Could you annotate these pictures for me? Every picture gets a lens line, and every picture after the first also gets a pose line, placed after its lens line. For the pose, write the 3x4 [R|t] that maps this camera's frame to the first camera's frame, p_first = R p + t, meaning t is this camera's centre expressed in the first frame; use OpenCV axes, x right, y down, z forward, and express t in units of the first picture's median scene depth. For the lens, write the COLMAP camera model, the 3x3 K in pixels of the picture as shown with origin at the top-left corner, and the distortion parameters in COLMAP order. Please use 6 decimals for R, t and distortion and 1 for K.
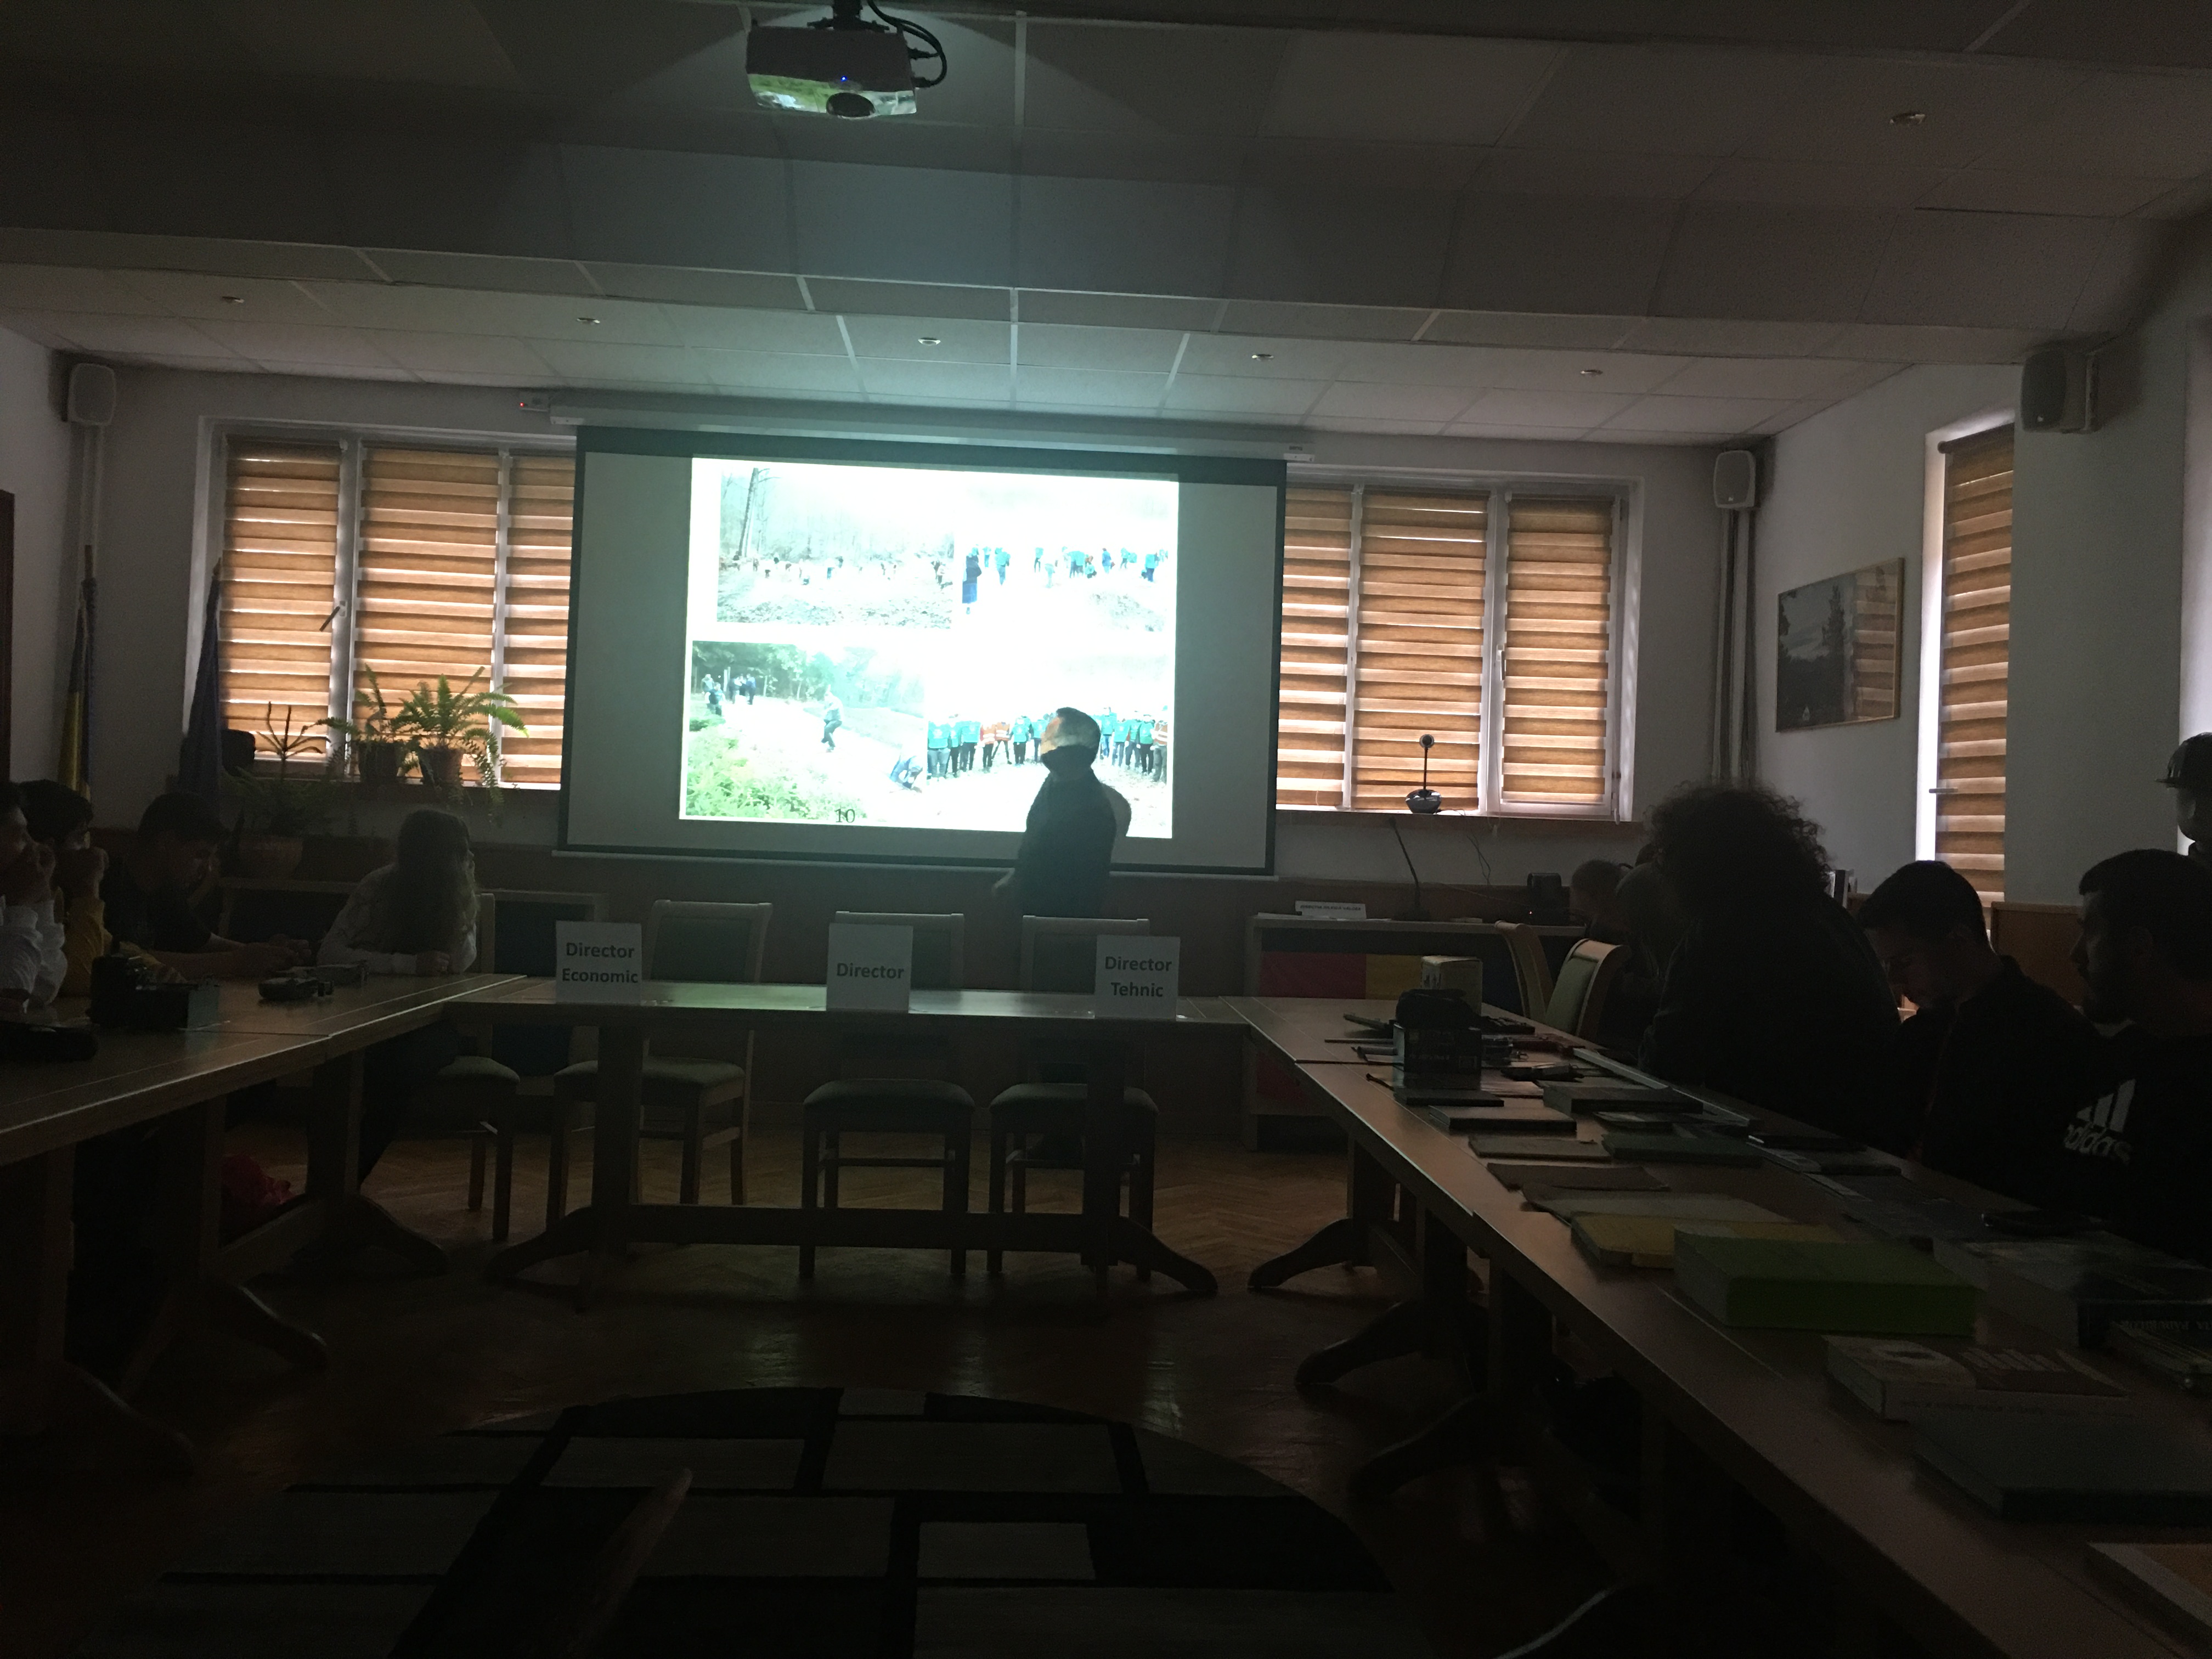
lens RADIAL K [[1891.2, 0, 1106.0], [0, 1891.2, 829.5], [0, 0, 1]] dist [0.081217, -0.112306]
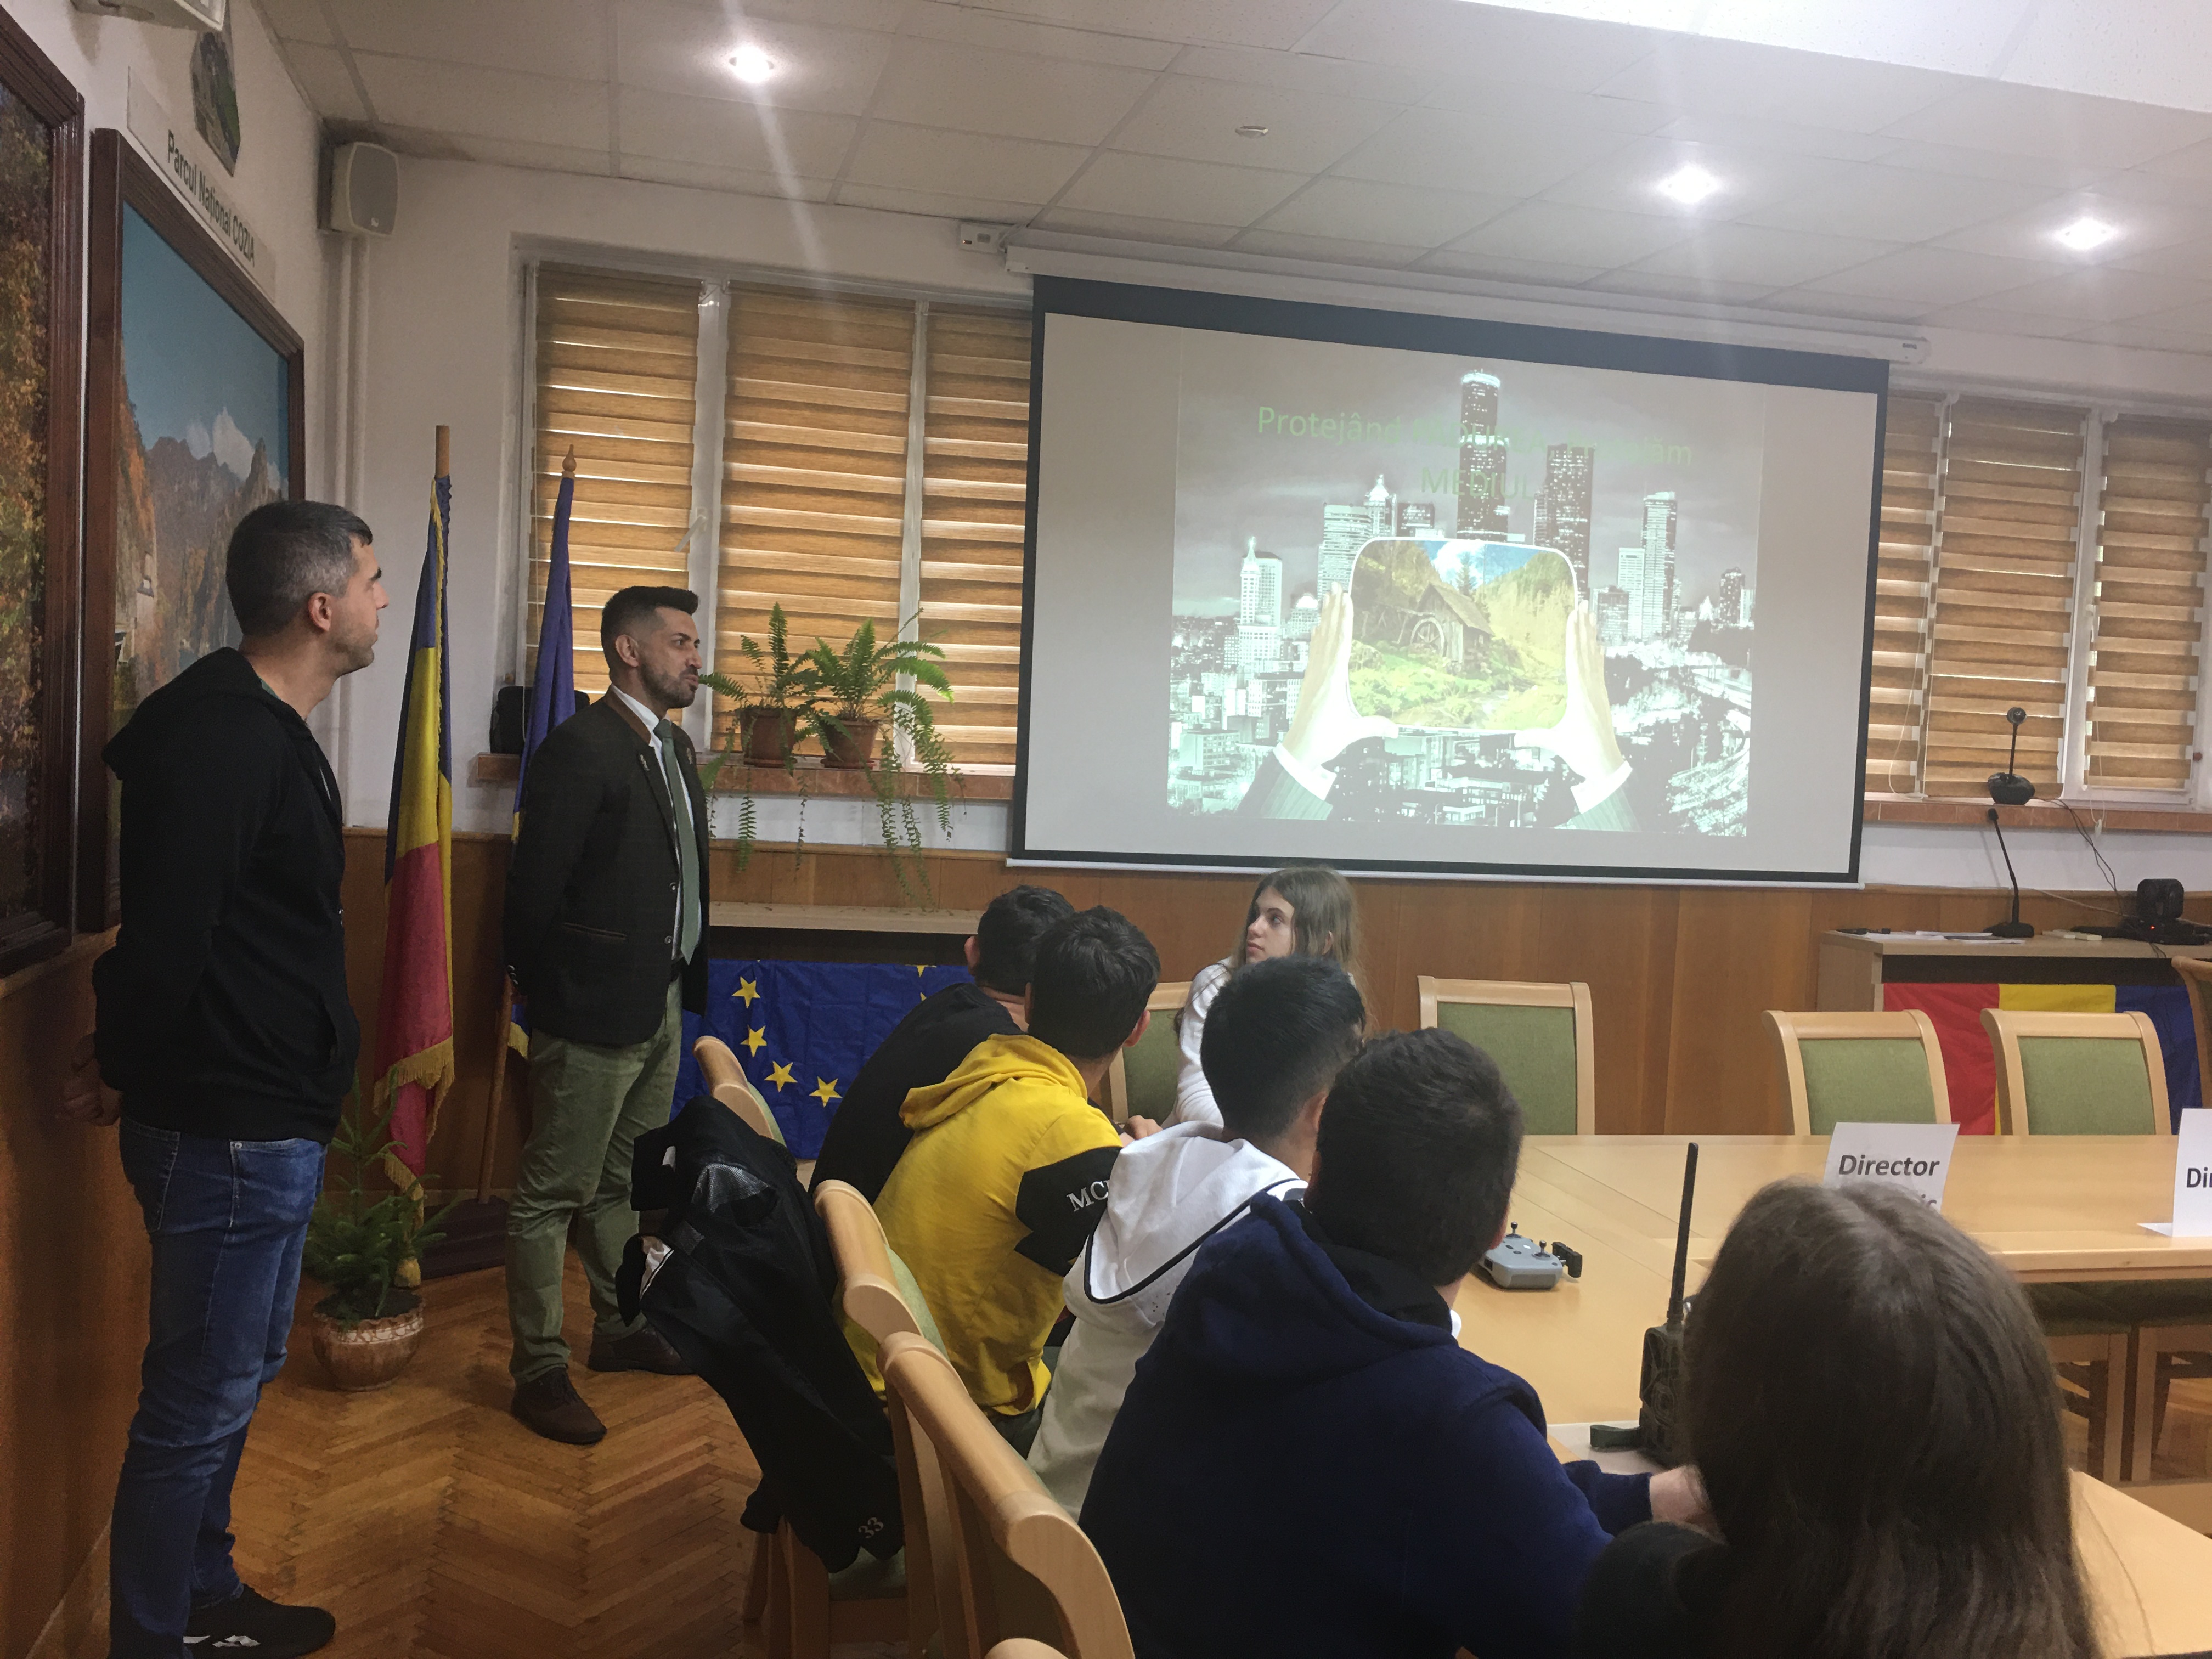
lens RADIAL K [[1891.2, 0, 1106.0], [0, 1891.2, 829.5], [0, 0, 1]] dist [0.081217, -0.112306]
pose [[0.982475, 0.000786, 0.186393, -0.381376], [-0.015862, 0.996716, 0.079407, -0.058042], [-0.185719, -0.080972, 0.979261, 0.261664]]
